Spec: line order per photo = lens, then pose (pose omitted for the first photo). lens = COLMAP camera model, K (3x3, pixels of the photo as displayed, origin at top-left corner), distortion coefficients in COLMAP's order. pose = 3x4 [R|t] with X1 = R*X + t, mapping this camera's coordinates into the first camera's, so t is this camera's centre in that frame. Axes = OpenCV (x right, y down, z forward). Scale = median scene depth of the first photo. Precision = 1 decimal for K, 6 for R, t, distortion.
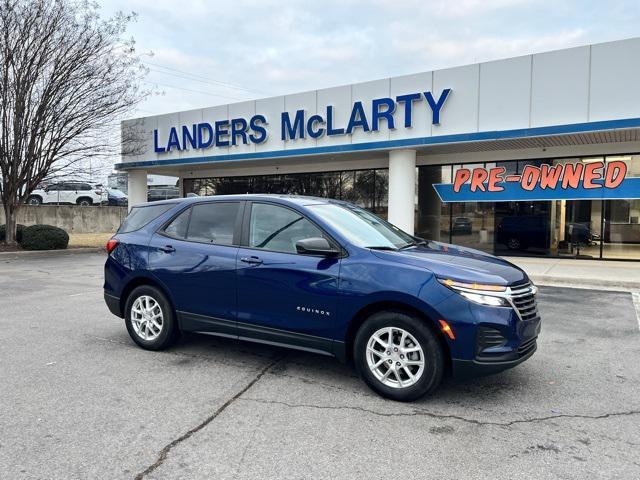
lens RADIAL K [[492.2, 0, 318.0], [0, 492.2, 244.9], [0, 0, 1]] dist [0.045579, -0.057987]
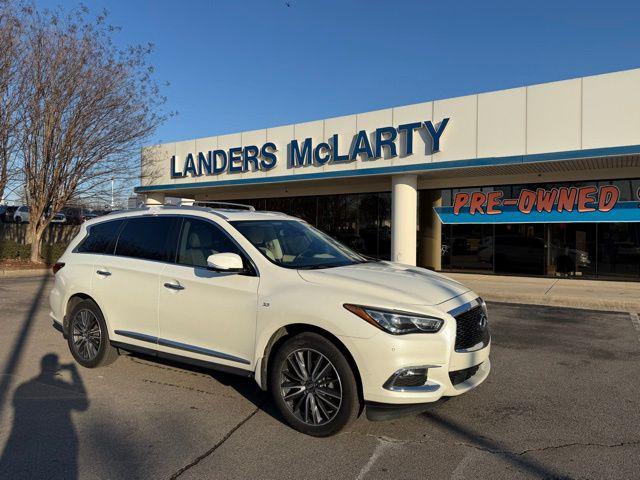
lens RADIAL K [[459.5, 0, 316.3], [0, 459.5, 238.8], [0, 0, 1]] dist [0.074402, -0.113157]
pose [[0.999870, 0.004143, -0.015554, -0.001920], [-0.004943, 0.998646, -0.051784, -0.002692], [0.015319, 0.051854, 0.998537, 0.012773]]
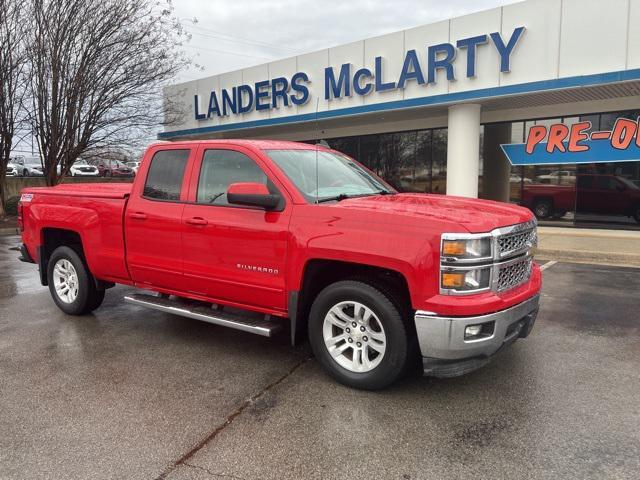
lens RADIAL K [[492.2, 0, 319.4], [0, 492.2, 245.5], [0, 0, 1]] dist [0.045579, -0.057987]
pose [[0.992446, -0.001110, -0.122675, 0.026155], [0.008908, 0.997971, 0.063037, -0.005630], [0.122357, -0.063654, 0.990443, 0.099939]]
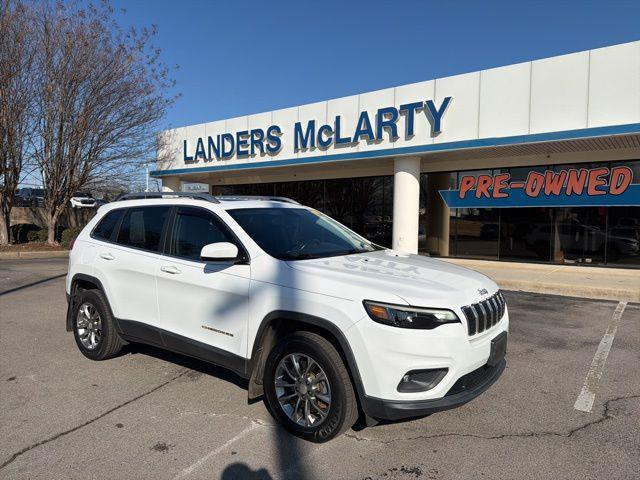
lens RADIAL K [[459.5, 0, 321.0], [0, 459.5, 245.2], [0, 0, 1]] dist [0.074402, -0.113157]
pose [[0.996061, 0.011631, -0.087910, 0.075724], [-0.012225, 0.999906, -0.006215, -0.000943], [0.087829, 0.007266, 0.996109, 0.024309]]
